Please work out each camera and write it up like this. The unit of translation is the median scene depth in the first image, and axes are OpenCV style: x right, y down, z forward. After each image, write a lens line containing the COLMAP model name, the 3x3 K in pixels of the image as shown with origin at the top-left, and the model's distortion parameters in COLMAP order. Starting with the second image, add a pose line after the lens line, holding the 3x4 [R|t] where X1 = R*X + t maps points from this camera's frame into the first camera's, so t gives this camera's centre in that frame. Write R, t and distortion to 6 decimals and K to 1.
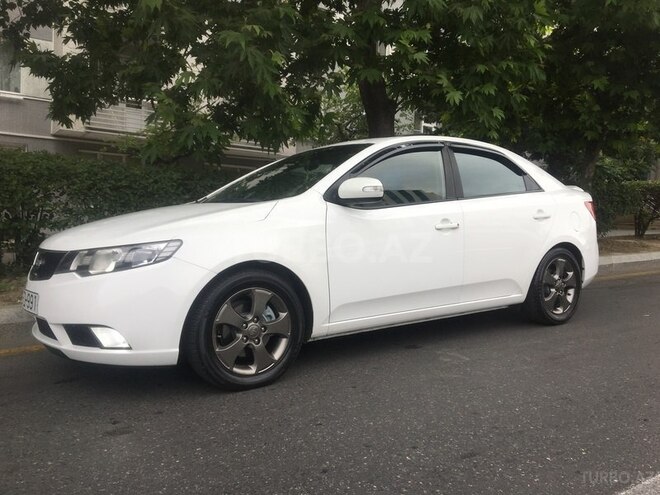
lens RADIAL K [[563.5, 0, 335.1], [0, 563.5, 243.8], [0, 0, 1]] dist [0.015859, -0.026162]
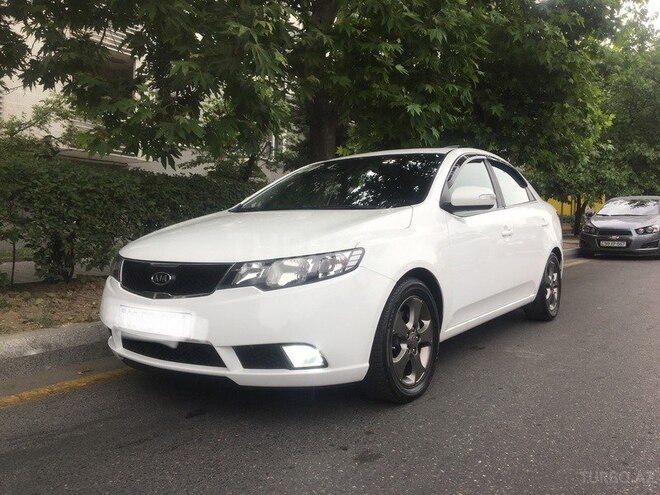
lens RADIAL K [[563.5, 0, 331.8], [0, 563.5, 252.7], [0, 0, 1]] dist [0.015859, -0.026162]
pose [[0.947476, -0.016255, 0.319413, -0.593583], [0.017272, 0.999851, -0.000352, 0.000622], [-0.319359, 0.005851, 0.947616, 0.120771]]
